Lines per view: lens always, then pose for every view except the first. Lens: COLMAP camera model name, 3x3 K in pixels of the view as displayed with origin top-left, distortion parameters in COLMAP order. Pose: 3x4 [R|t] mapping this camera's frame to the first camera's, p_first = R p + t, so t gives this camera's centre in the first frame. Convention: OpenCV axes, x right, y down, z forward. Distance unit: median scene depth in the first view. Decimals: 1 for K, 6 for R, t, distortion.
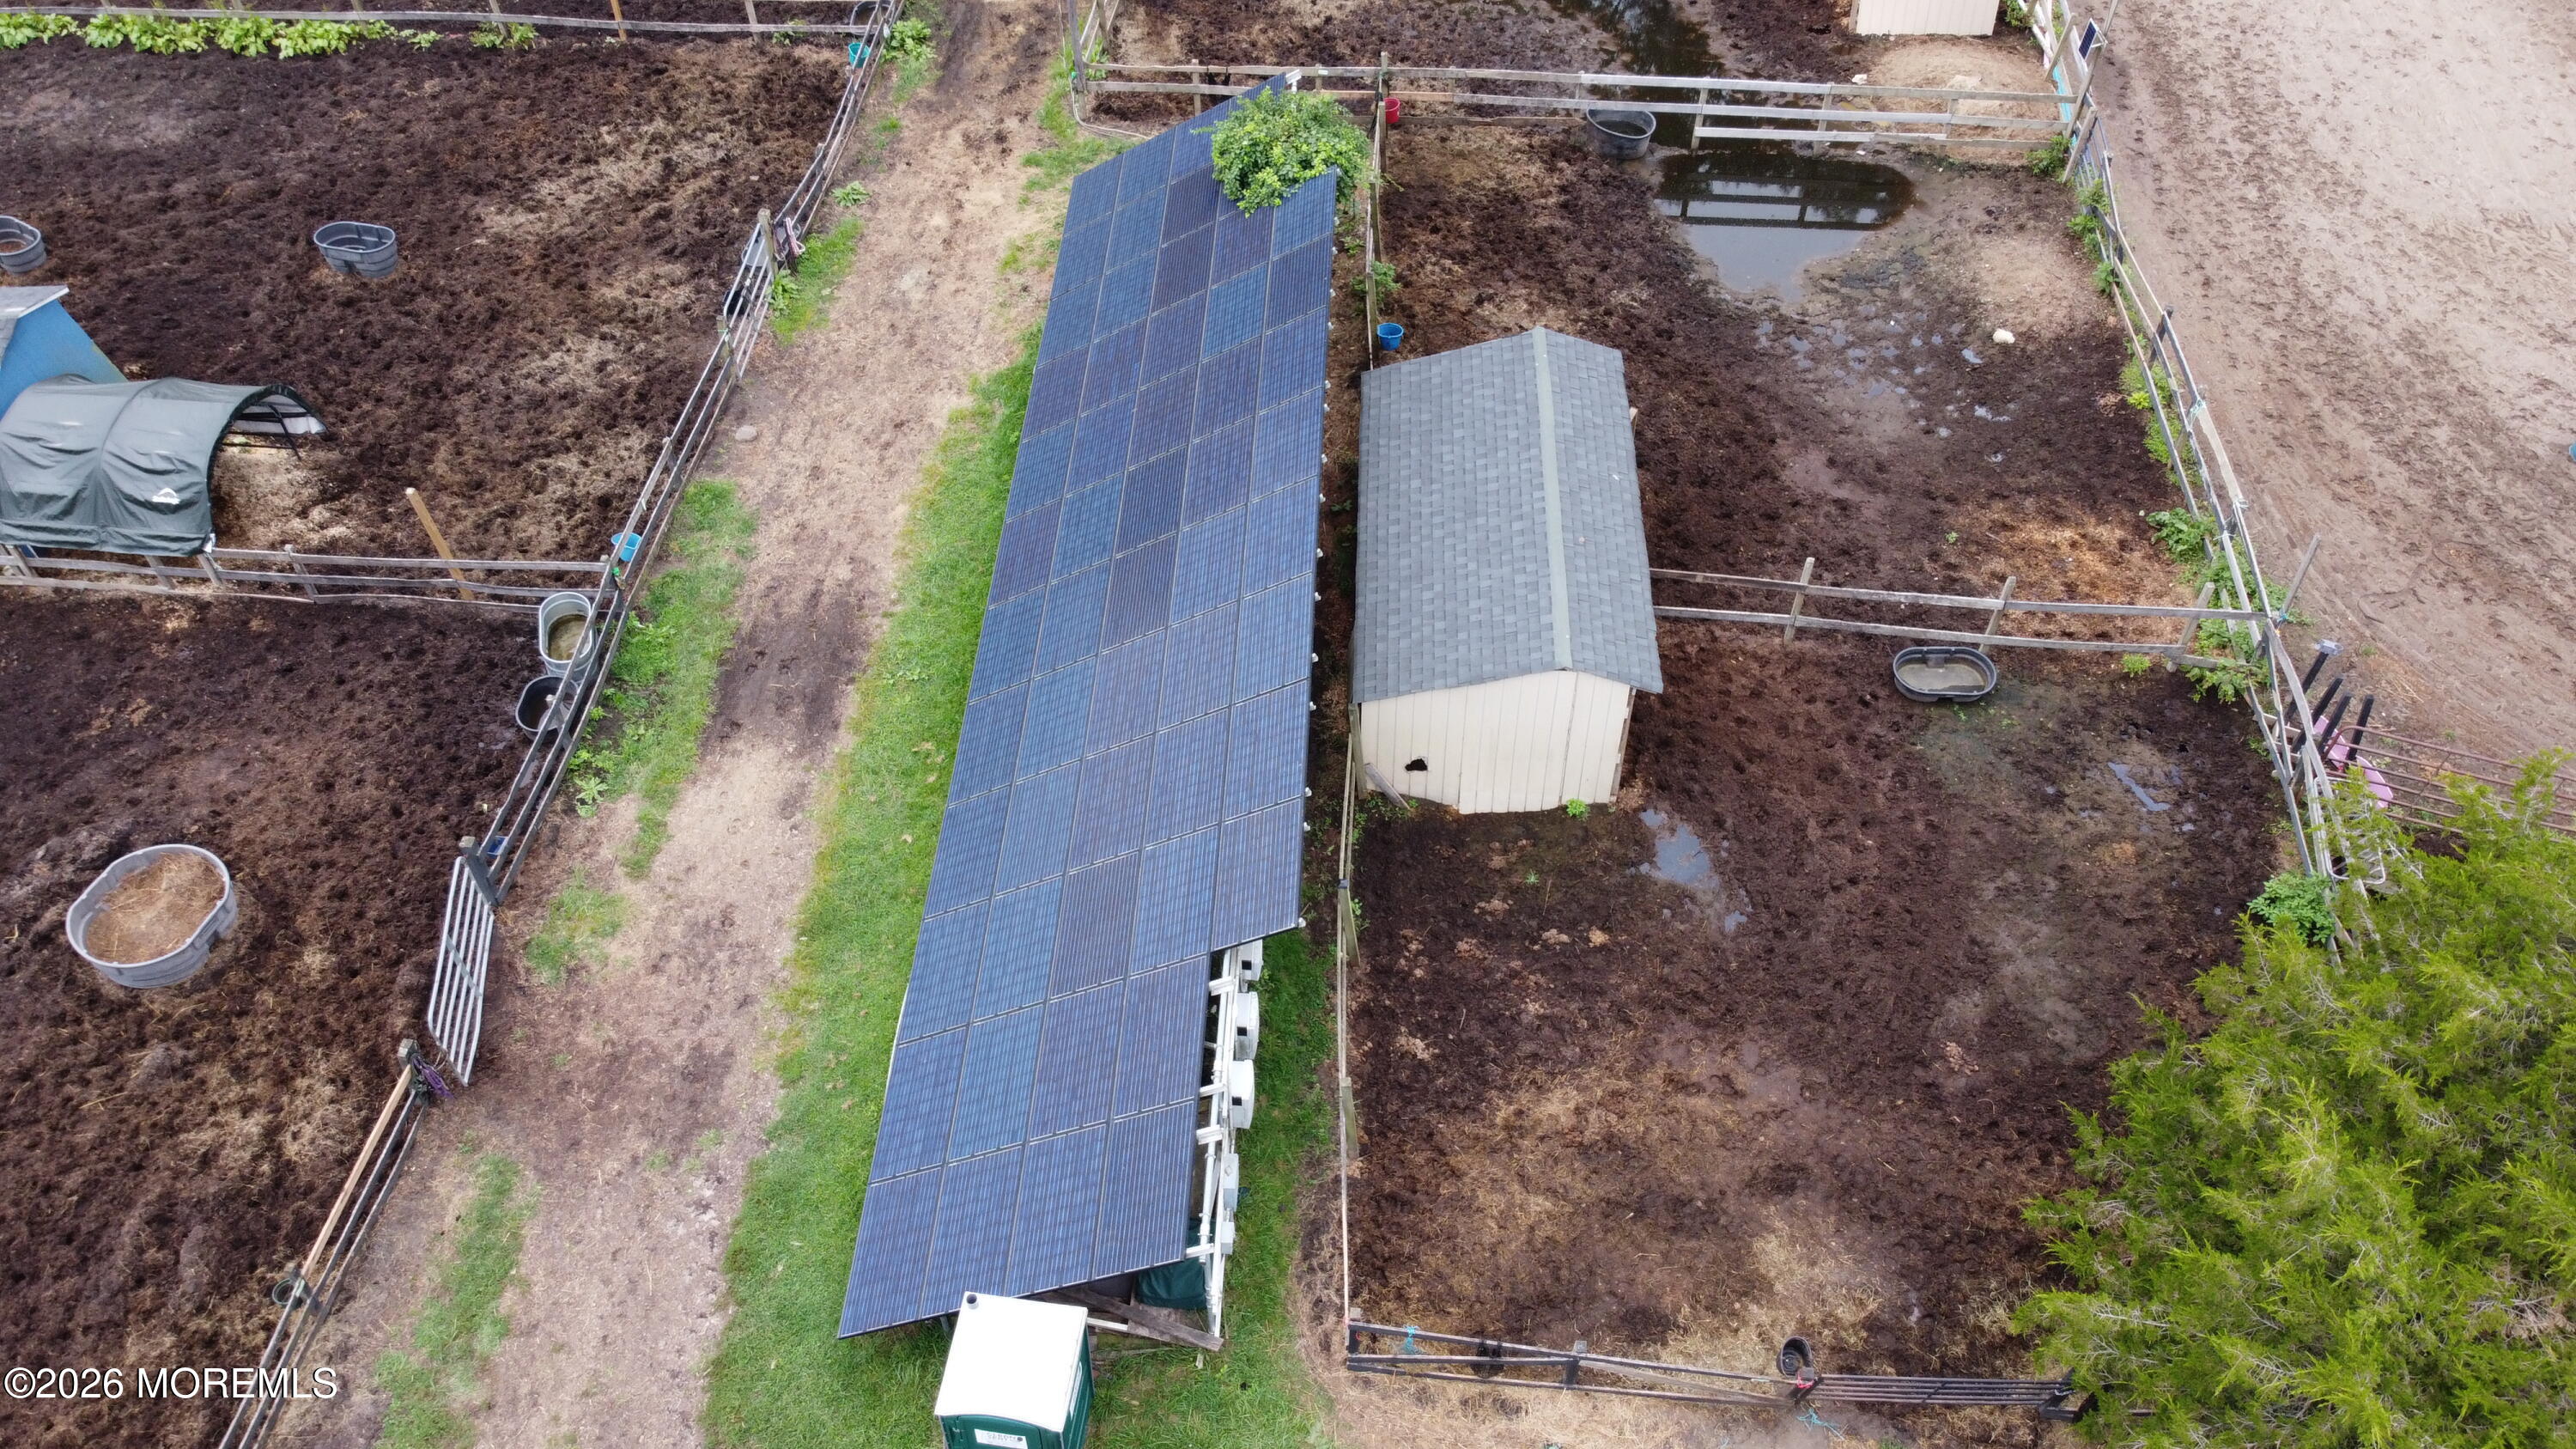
lens RADIAL K [[1951.1, 0, 1283.8], [0, 1951.1, 731.7], [0, 0, 1]] dist [-0.008212, 0.003818]
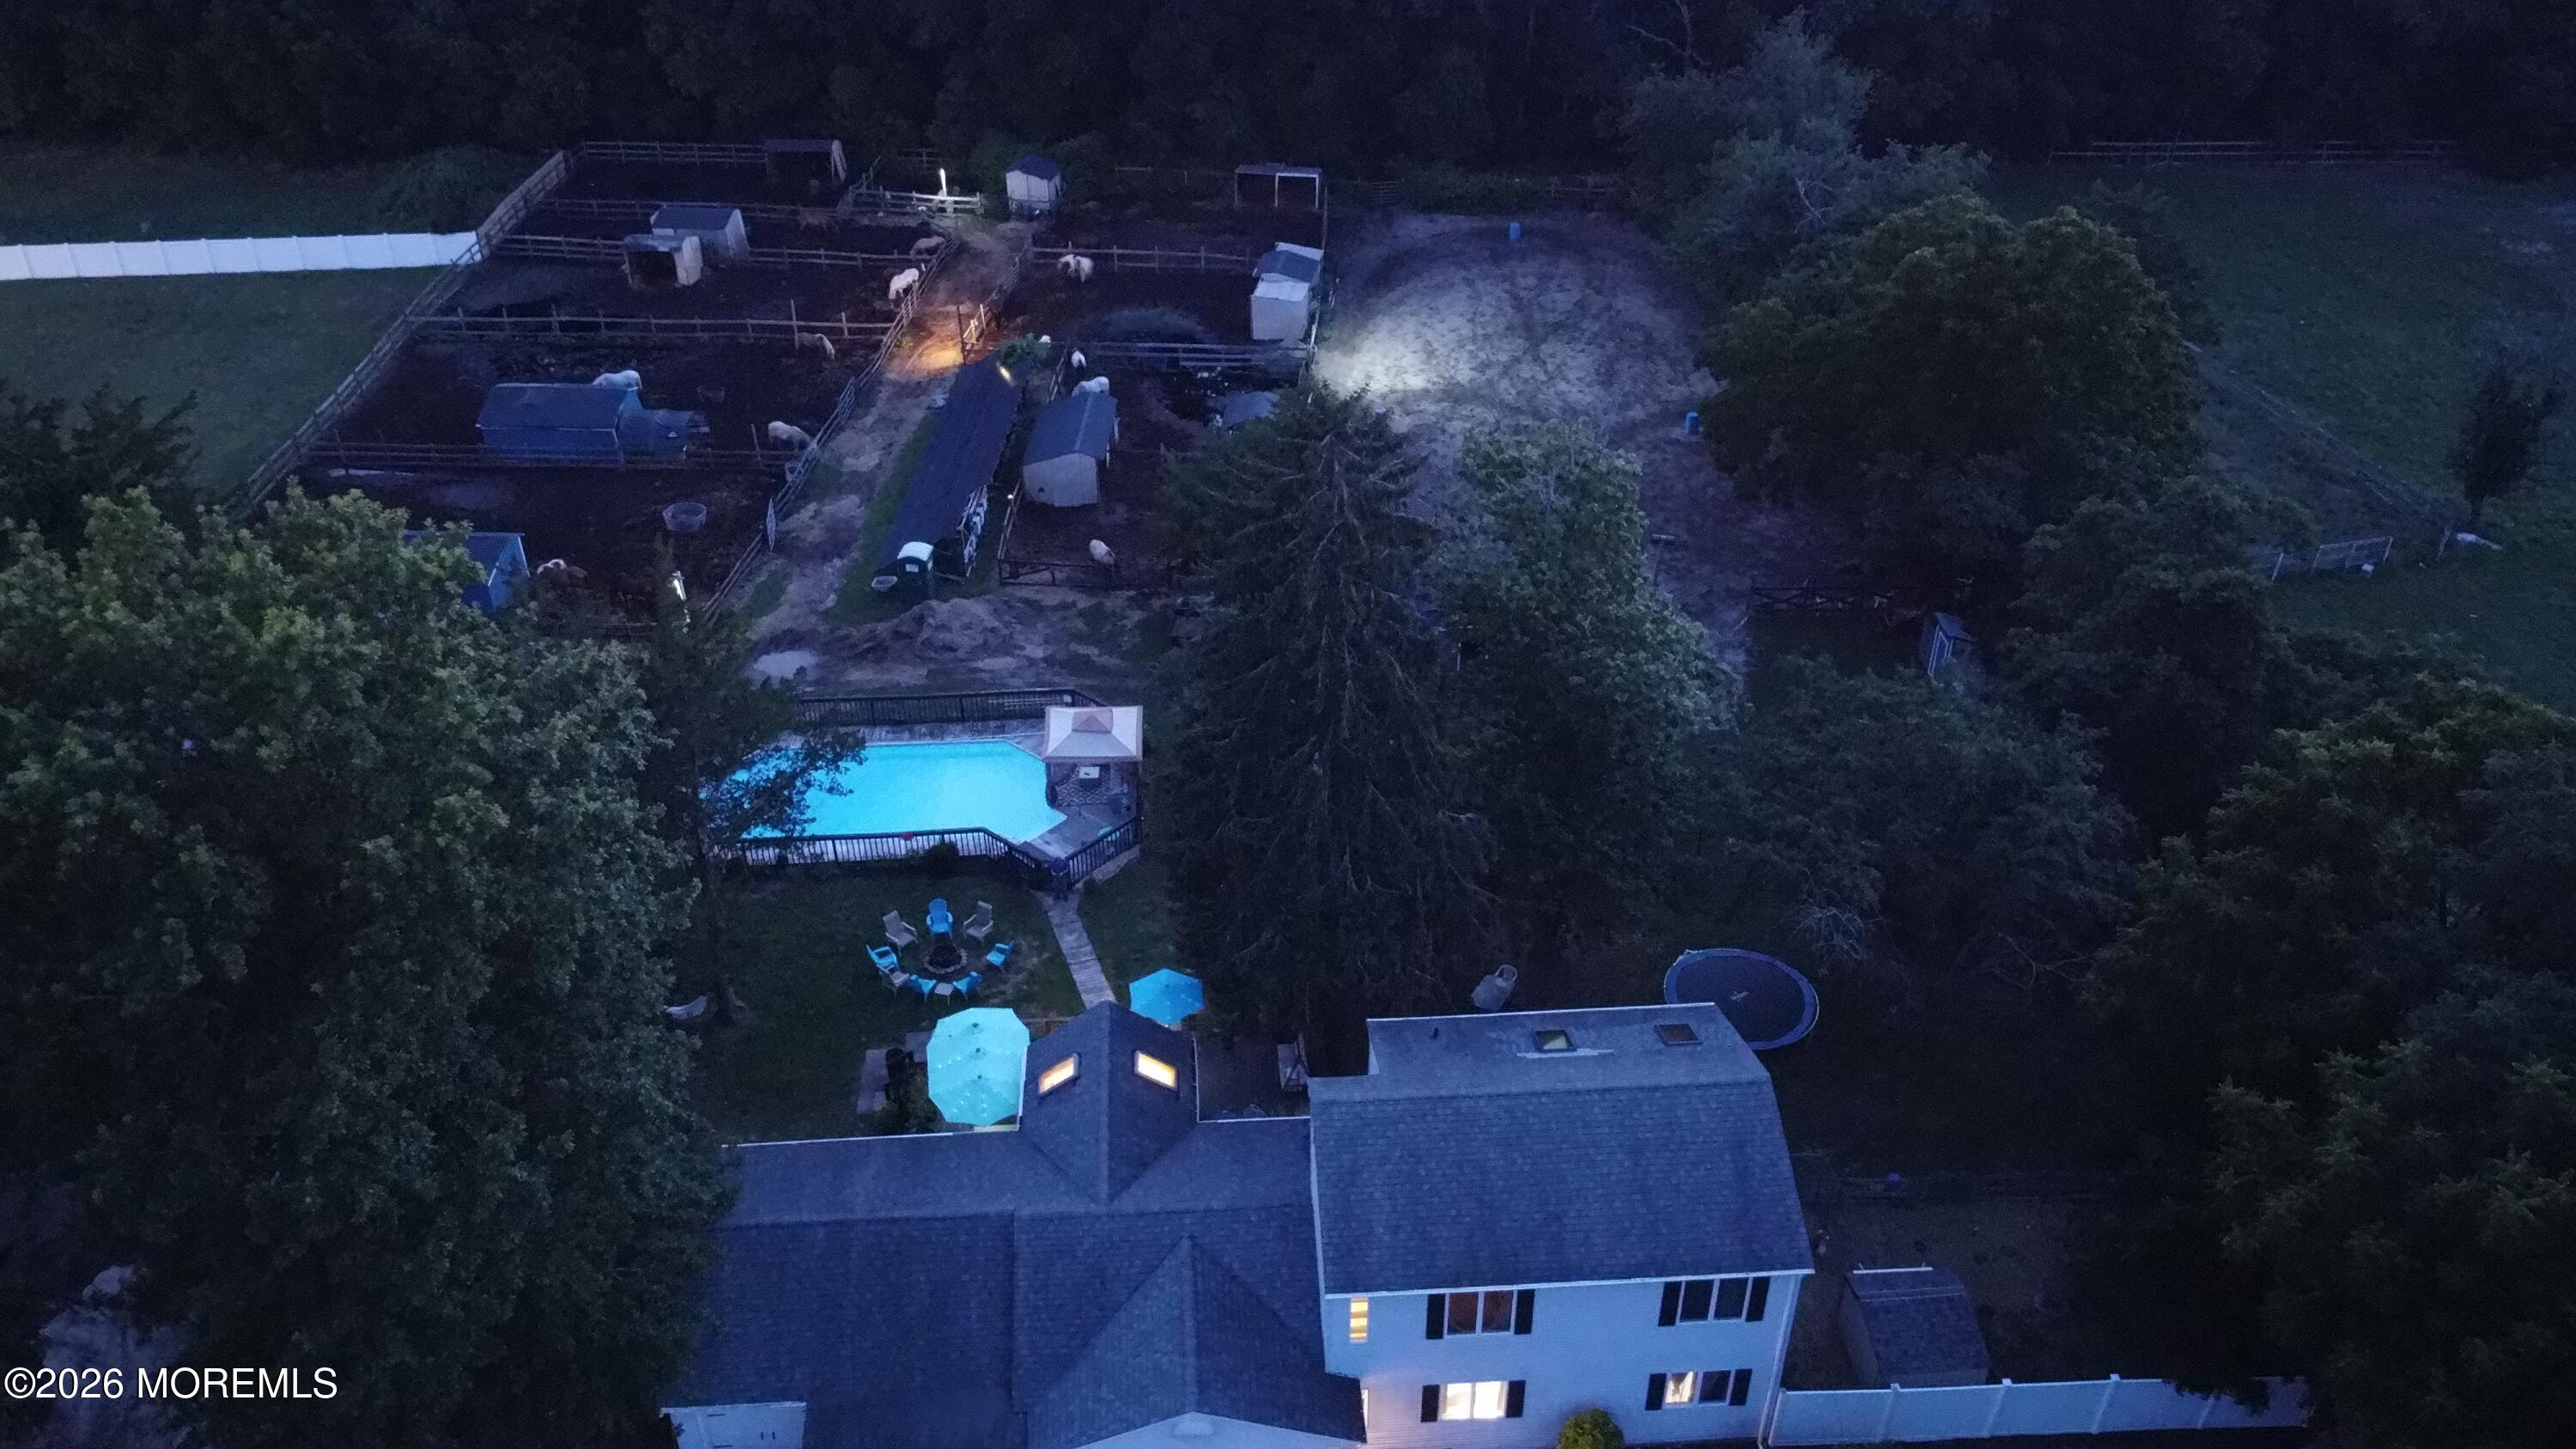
lens RADIAL K [[1951.1, 0, 1278.4], [0, 1951.1, 713.1], [0, 0, 1]] dist [-0.008212, 0.003818]
pose [[0.999871, -0.004163, 0.015486, 0.408798], [0.008250, 0.961643, -0.274181, 1.271763], [-0.013751, 0.274274, 0.961553, -2.104657]]
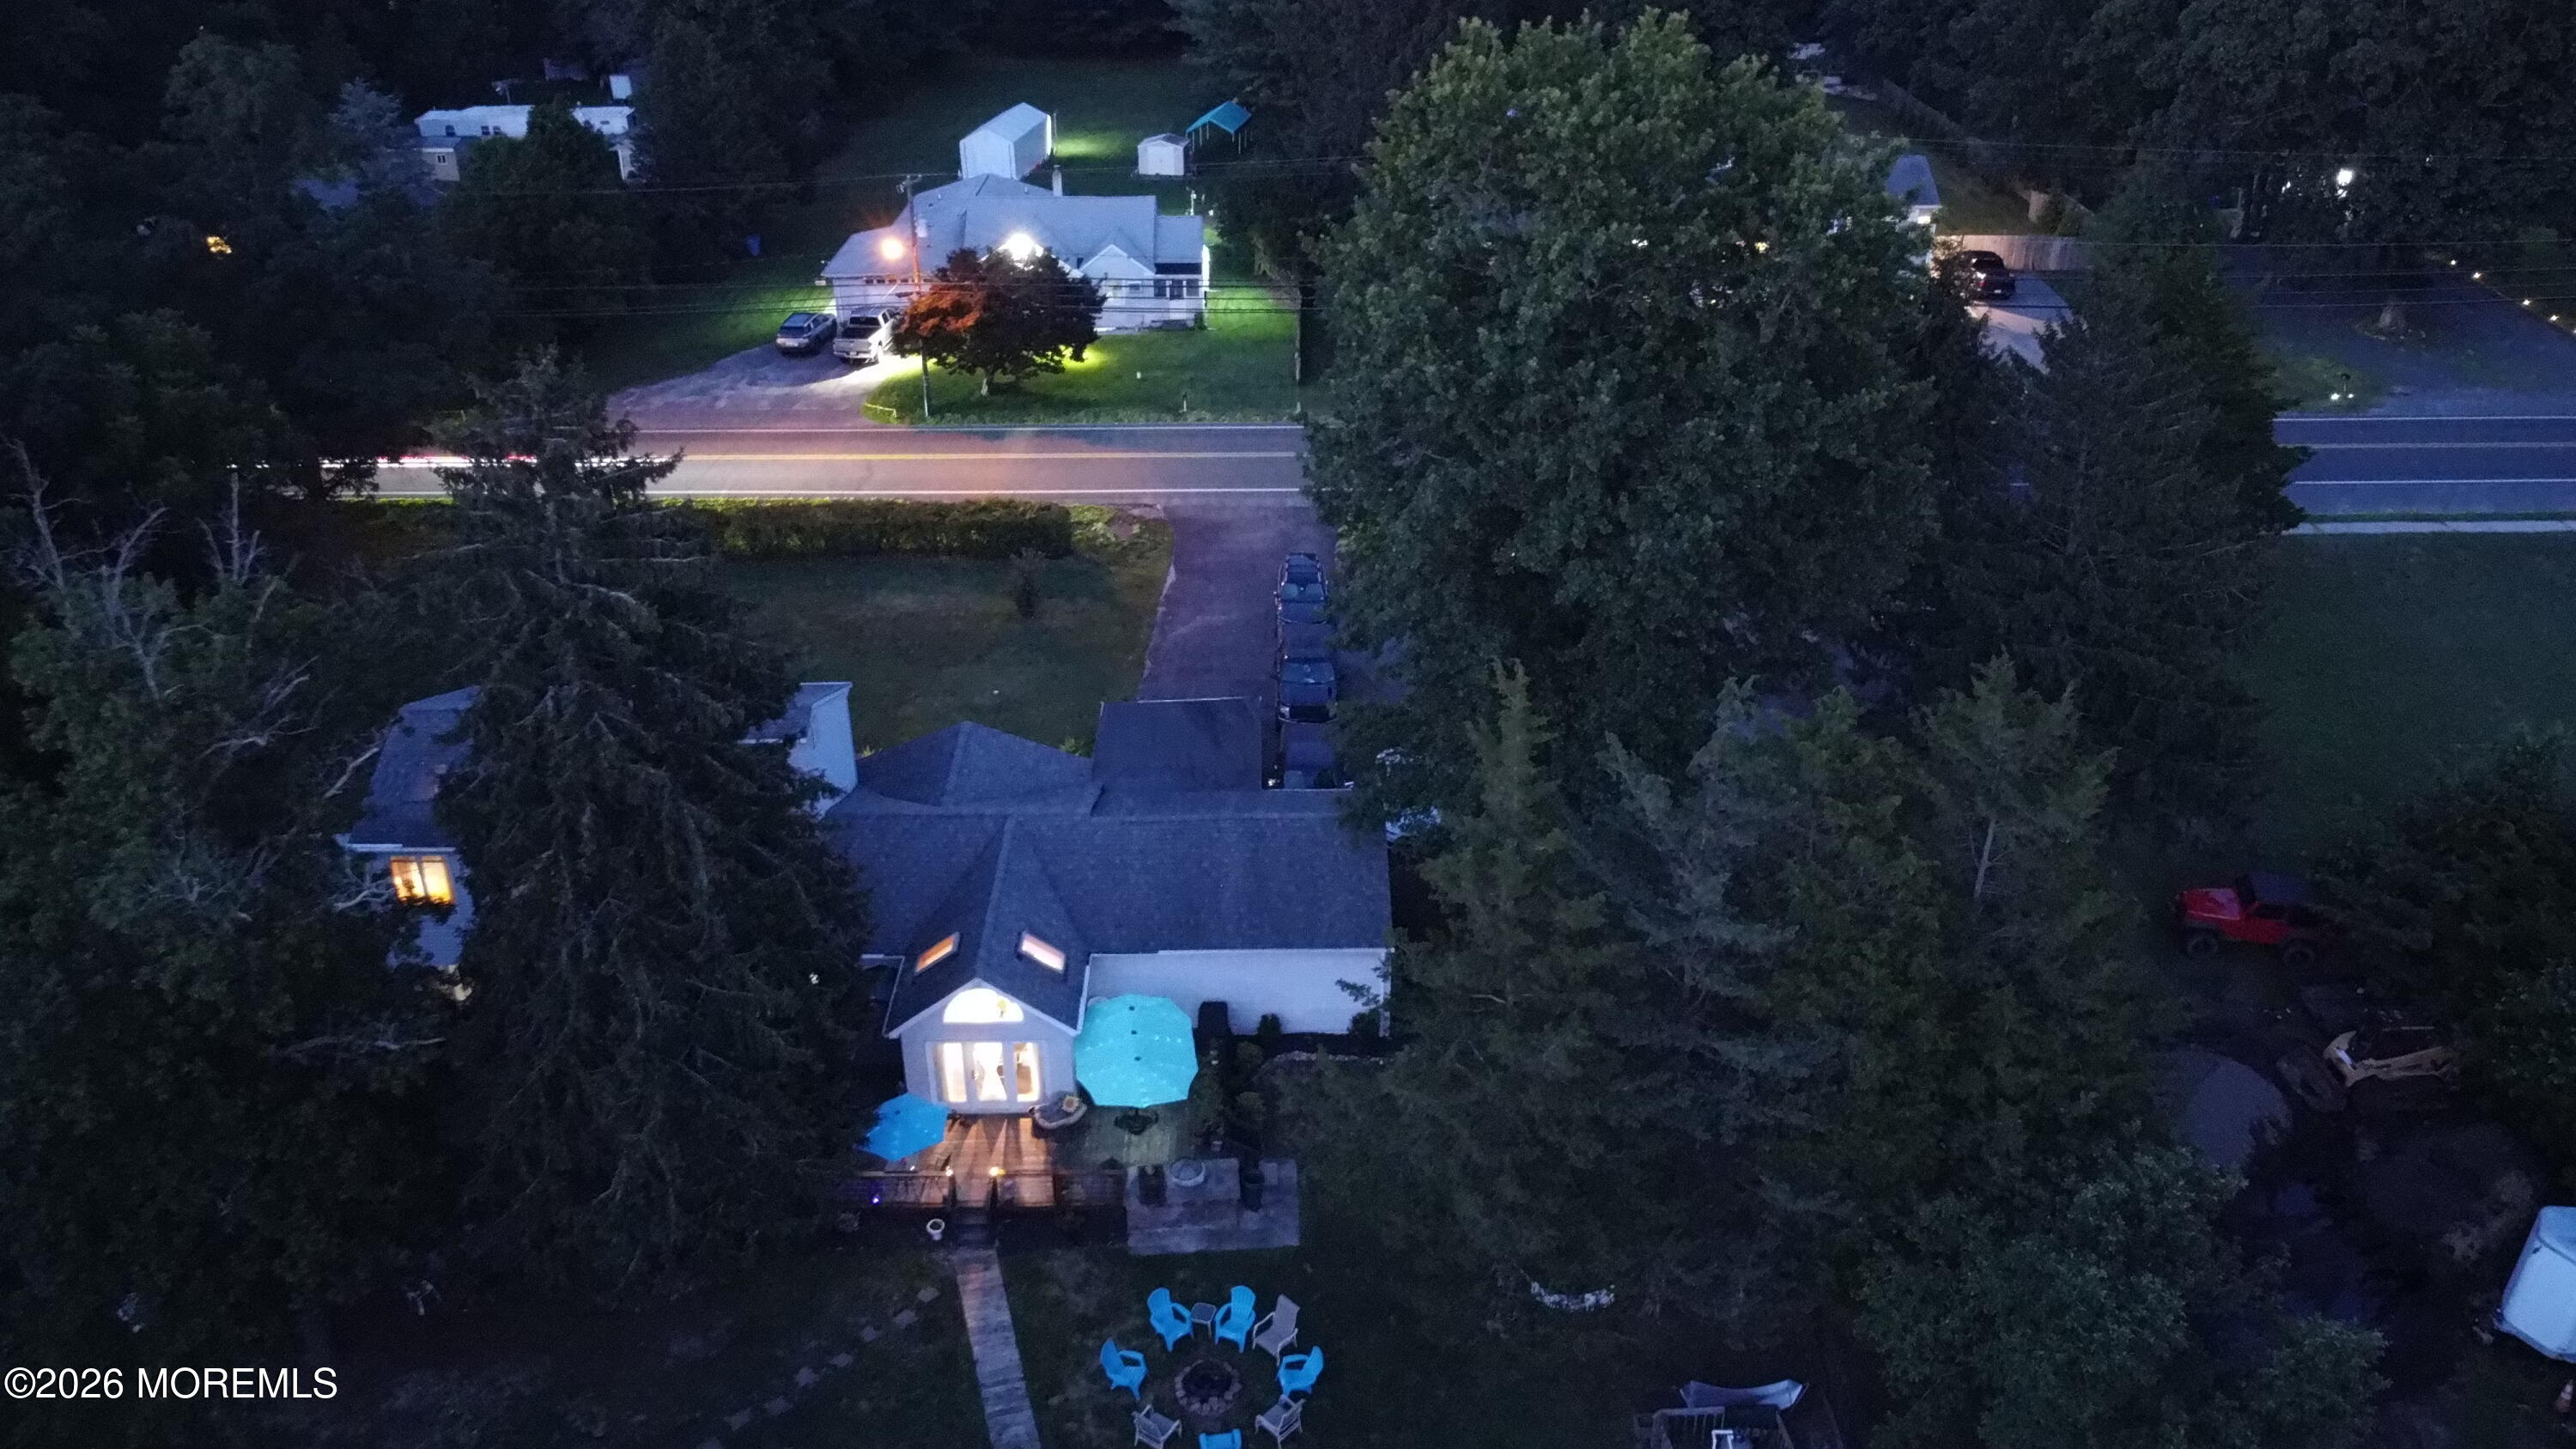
lens RADIAL K [[1951.1, 0, 1278.8], [0, 1951.1, 732.9], [0, 0, 1]] dist [-0.008212, 0.003818]
pose [[-0.999177, -0.005391, 0.040208, -0.054344], [0.037900, 0.229450, 0.972582, -0.638413], [-0.014469, 0.973305, -0.229057, 0.002433]]
